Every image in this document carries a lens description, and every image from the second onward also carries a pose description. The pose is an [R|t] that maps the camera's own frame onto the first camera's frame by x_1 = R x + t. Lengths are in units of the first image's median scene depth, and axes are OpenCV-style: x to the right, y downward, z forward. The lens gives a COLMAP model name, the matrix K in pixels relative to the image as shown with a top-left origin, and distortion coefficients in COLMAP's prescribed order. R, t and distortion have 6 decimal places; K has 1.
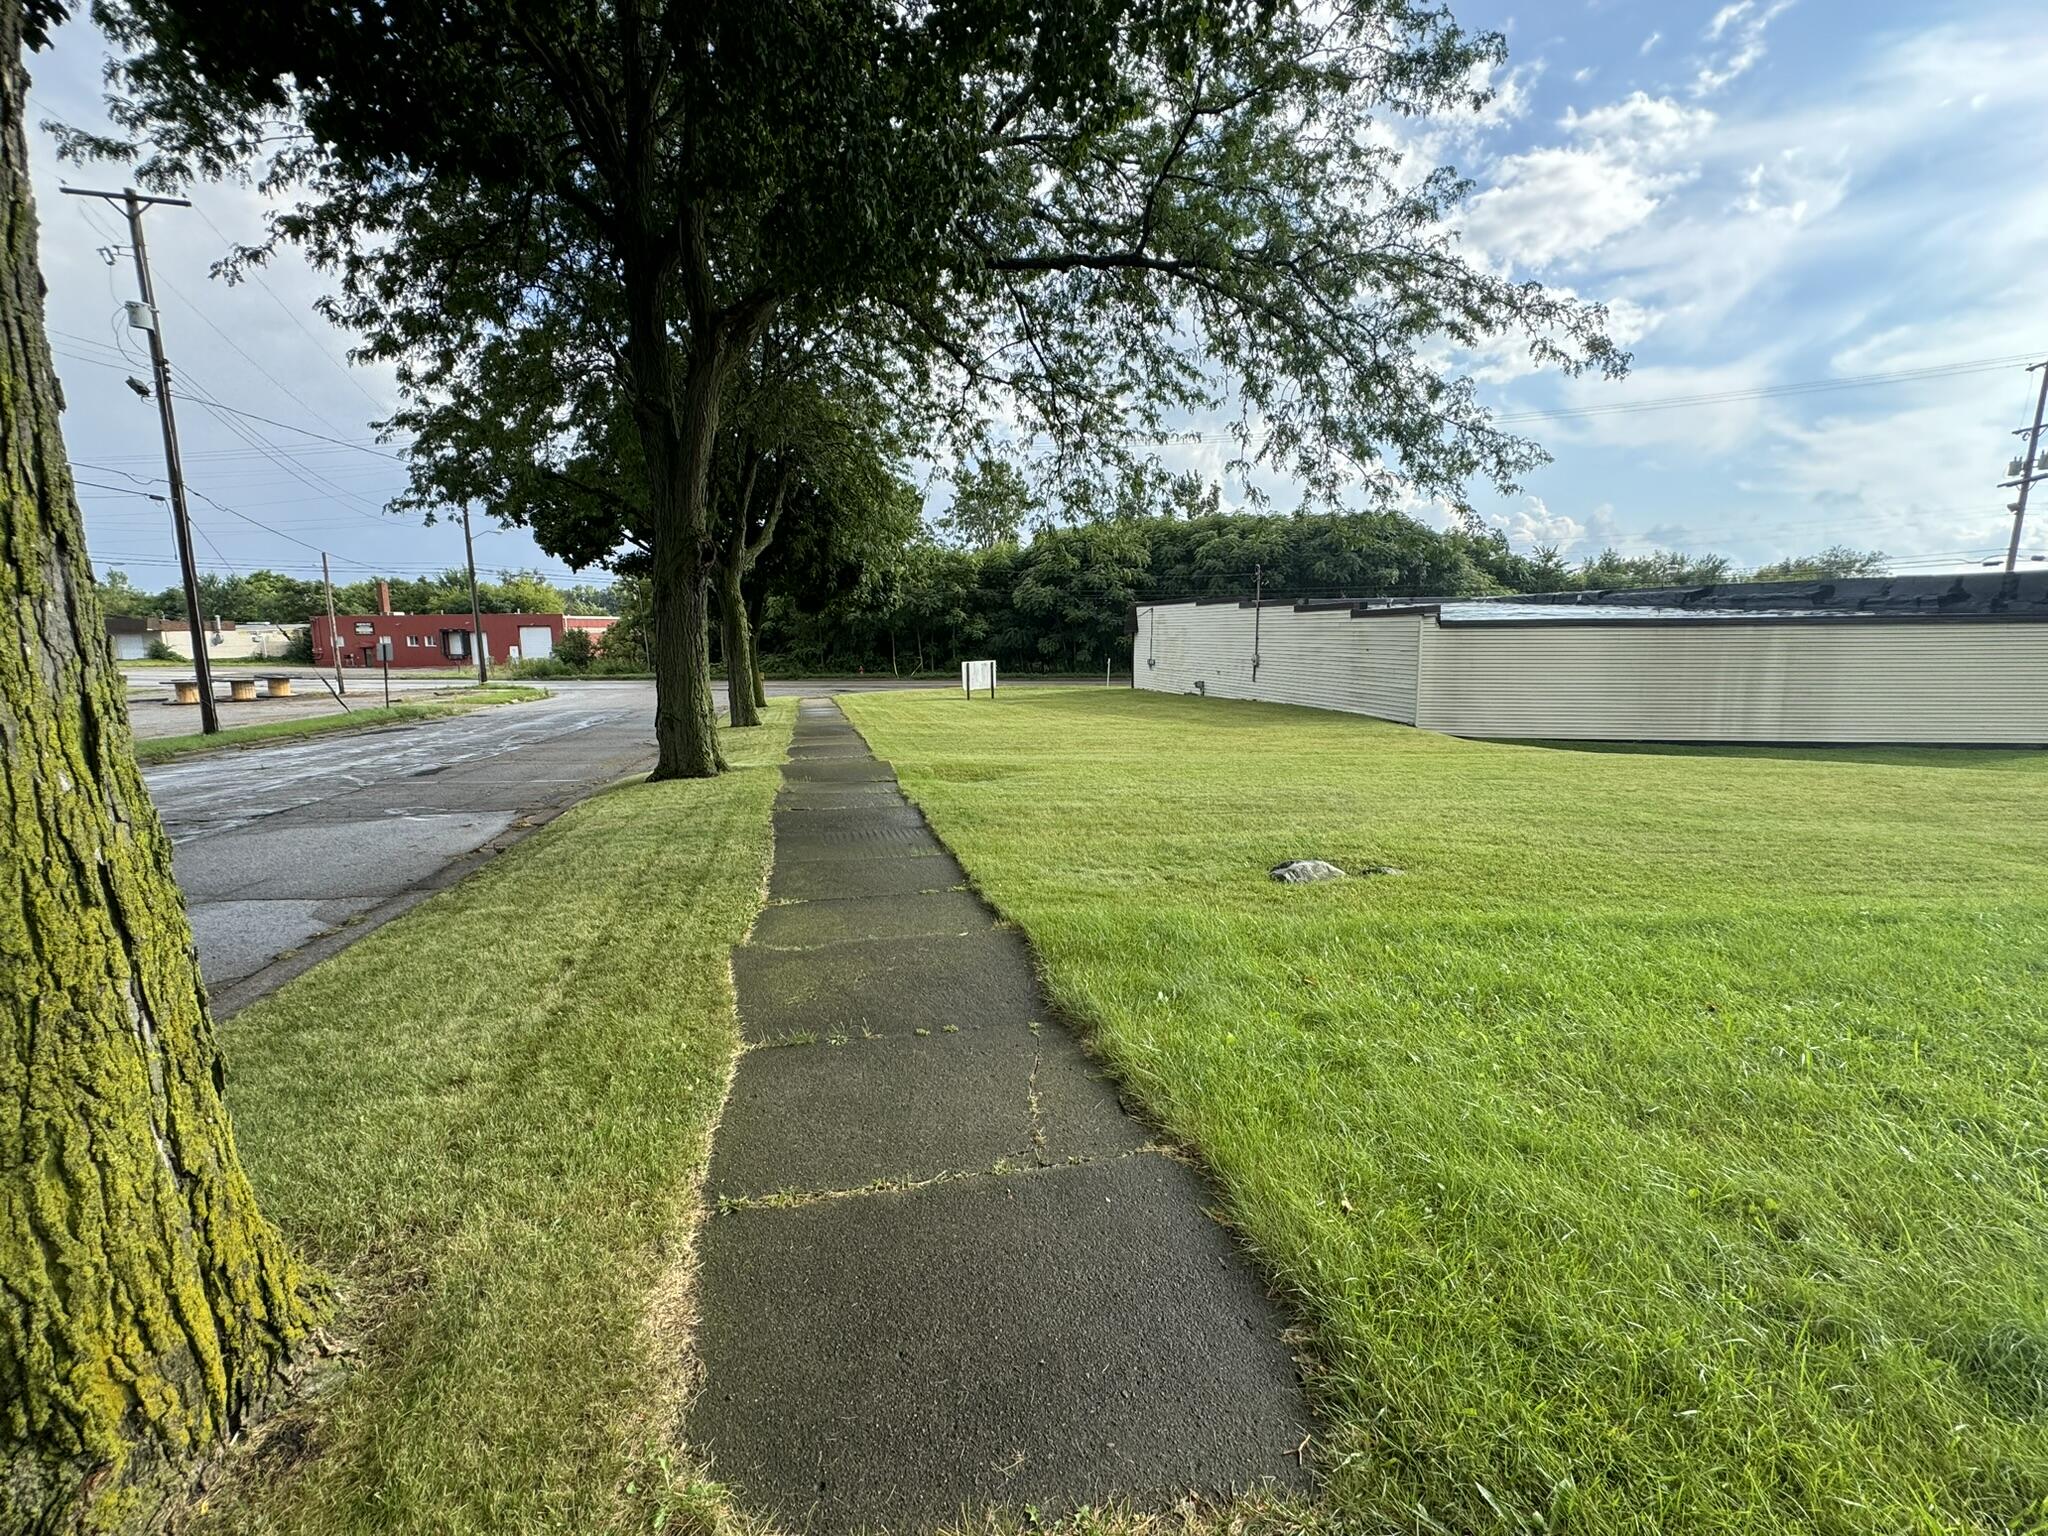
lens RADIAL K [[898.9, 0, 1024.0], [0, 898.9, 768.0], [0, 0, 1]] dist [-0.000933, -0.000303]
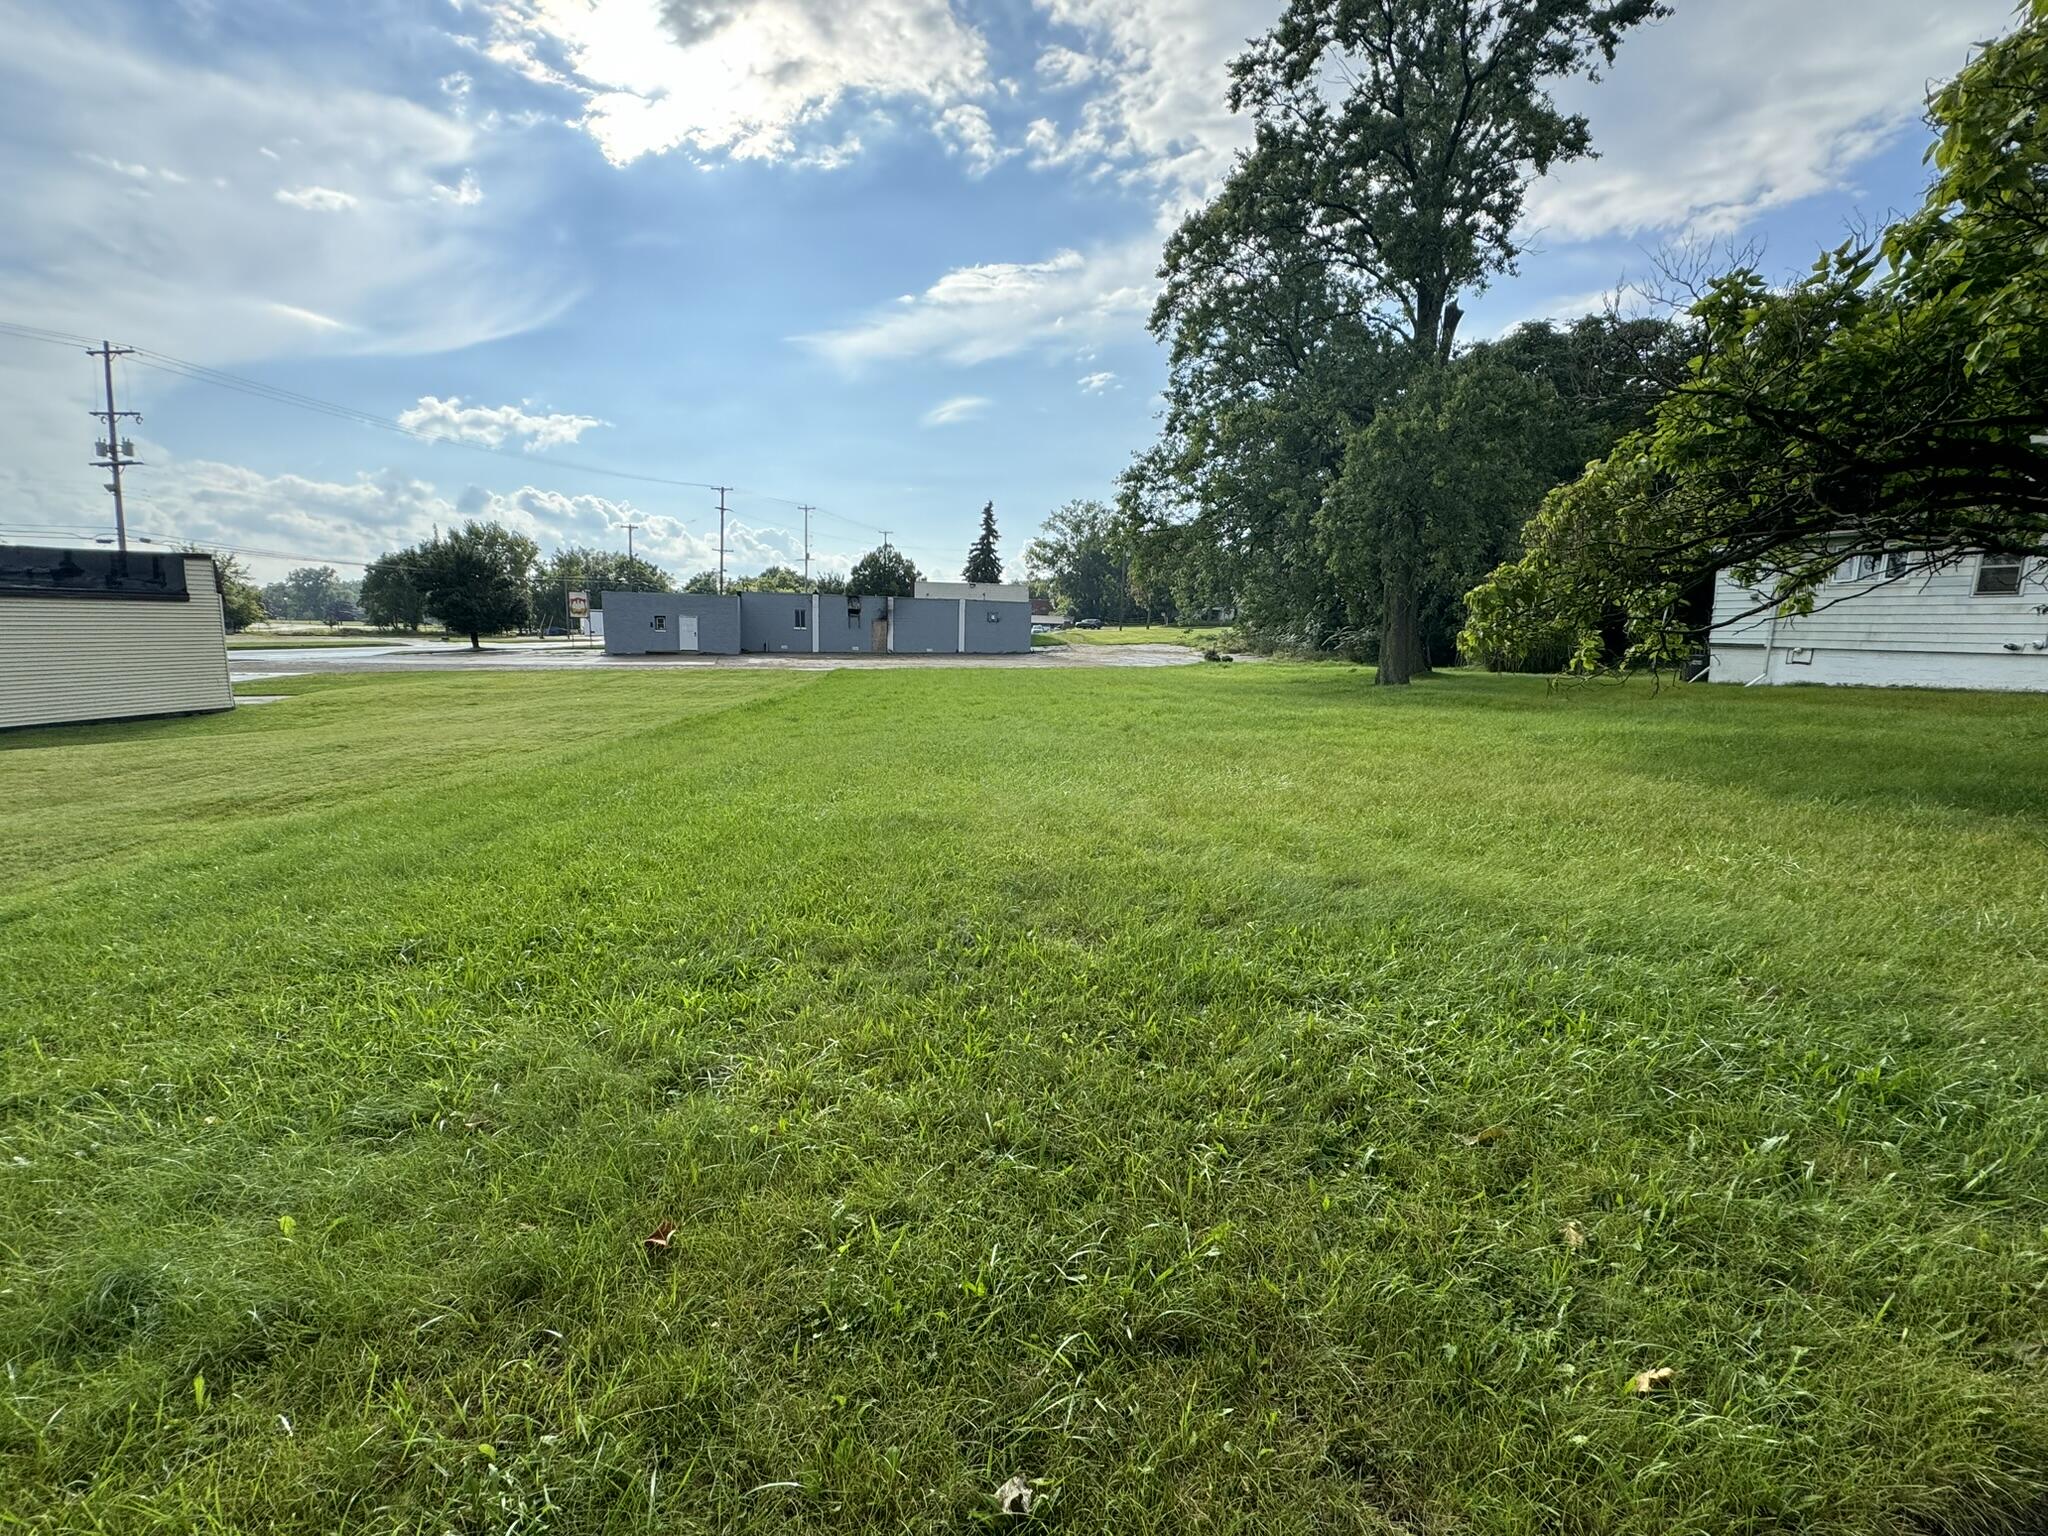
lens RADIAL K [[898.9, 0, 1024.0], [0, 898.9, 768.0], [0, 0, 1]] dist [-0.000933, -0.000303]
pose [[-0.017536, -0.148939, 0.988691, 0.018776], [0.123160, 0.980991, 0.149963, 0.002894], [-0.992232, 0.124396, 0.001141, -0.016142]]
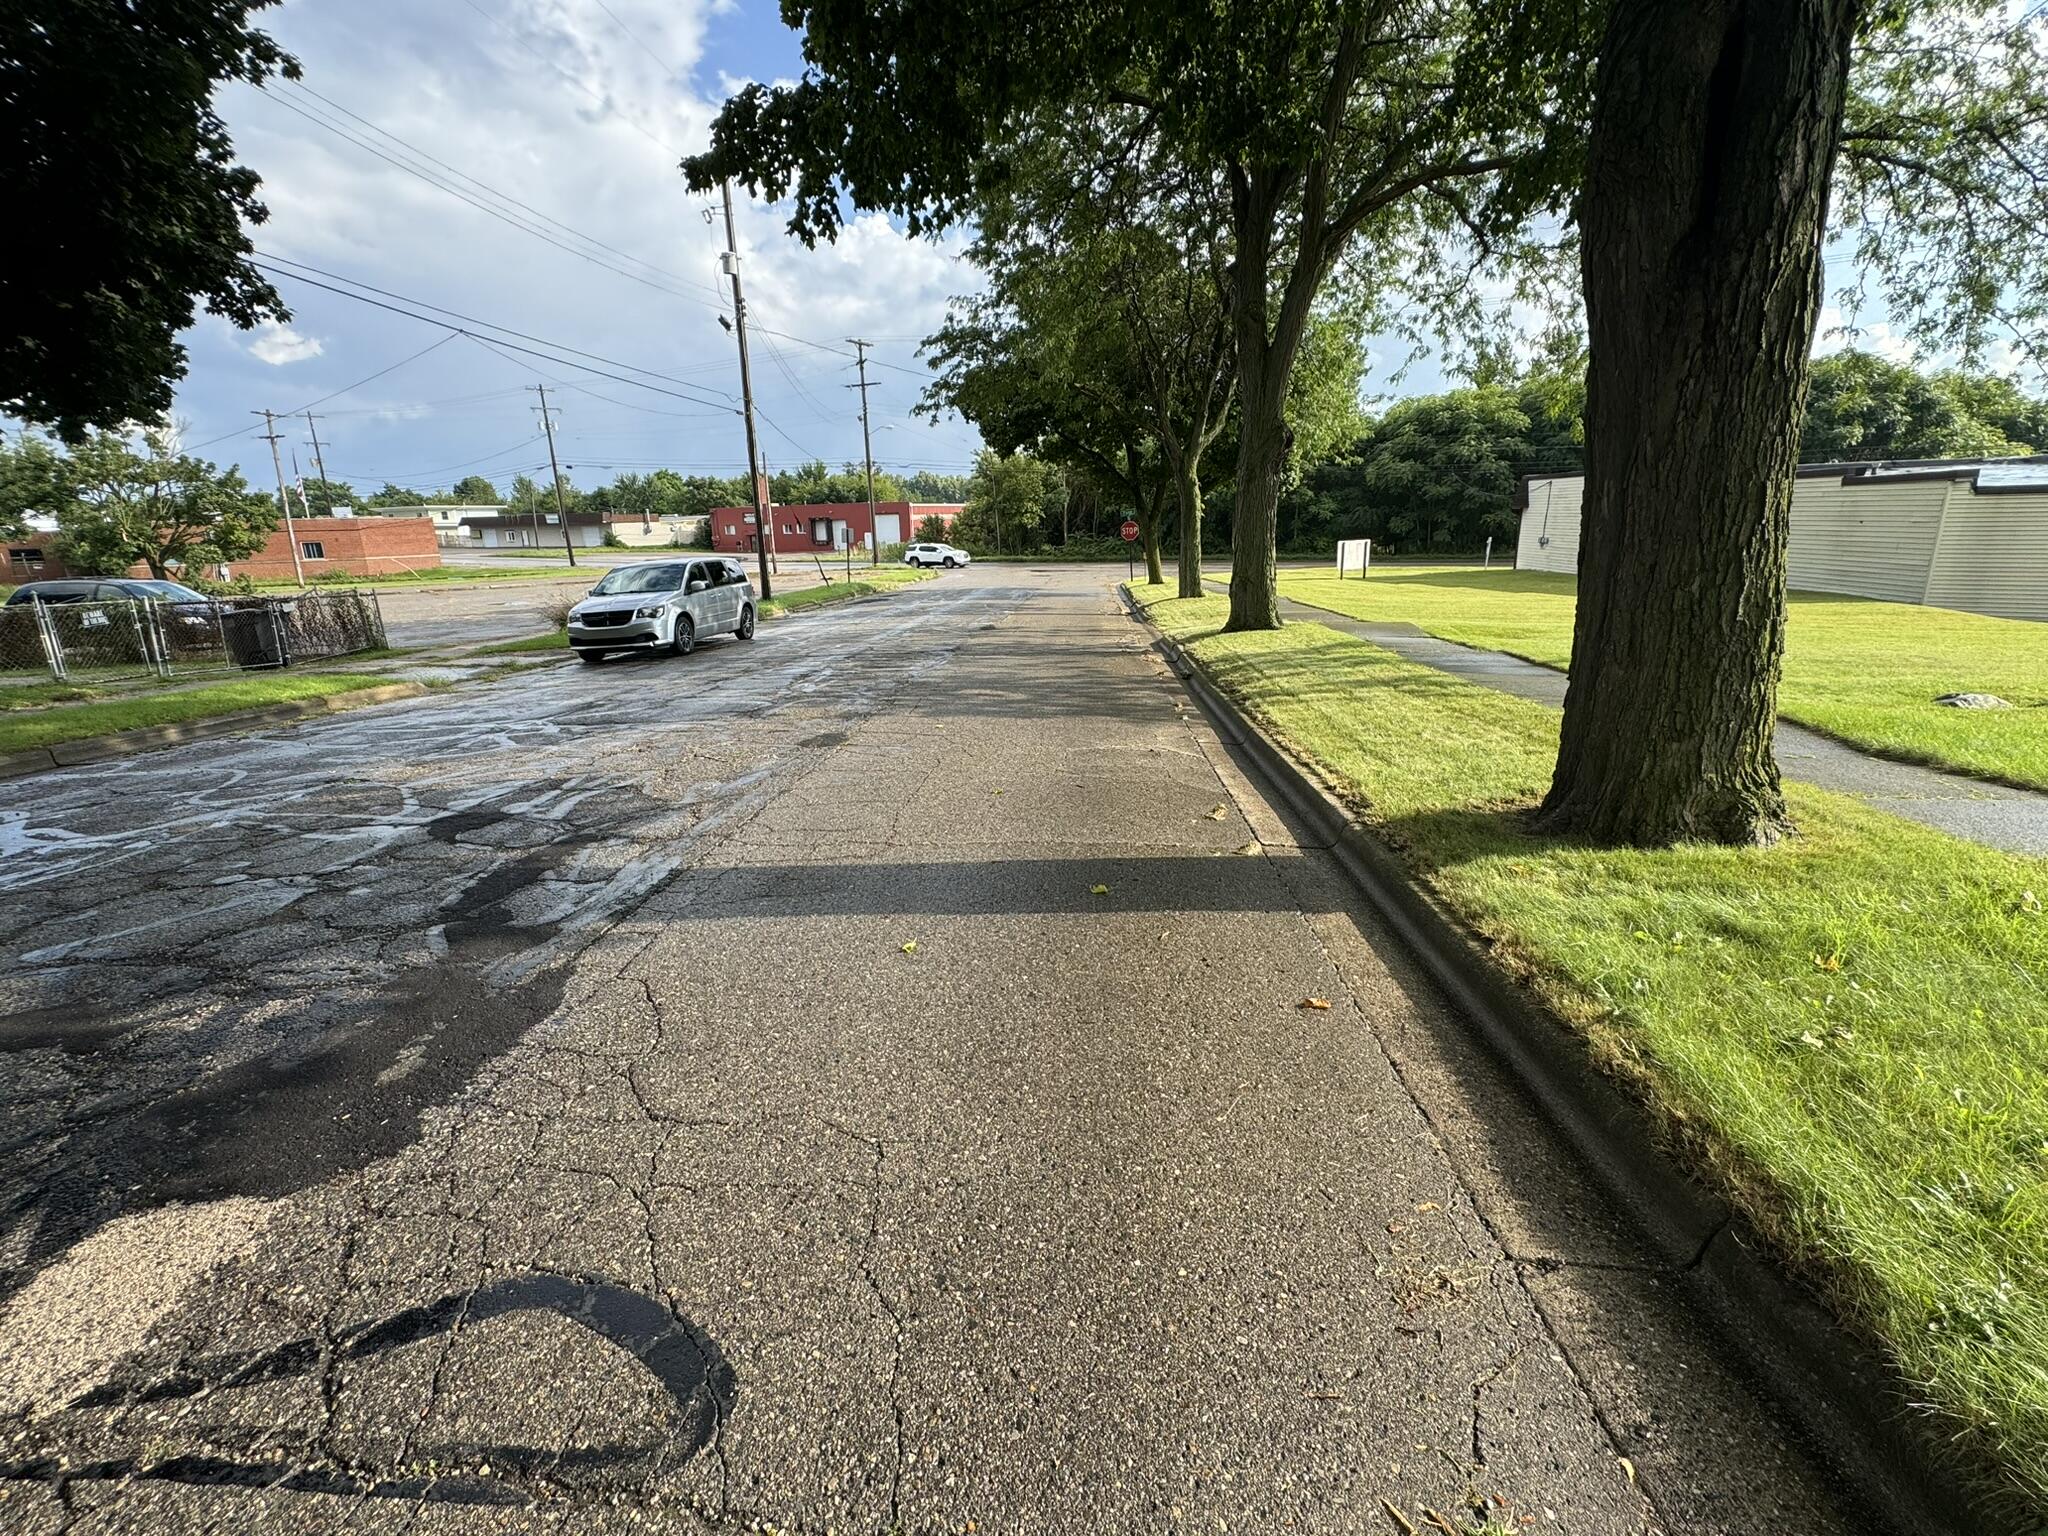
lens RADIAL K [[898.9, 0, 1024.0], [0, 898.9, 768.0], [0, 0, 1]] dist [-0.000933, -0.000303]
pose [[0.954463, 0.066326, -0.290864, -0.188864], [-0.029942, 0.991348, 0.127803, 0.031384], [0.296824, -0.113274, 0.948190, -0.180132]]
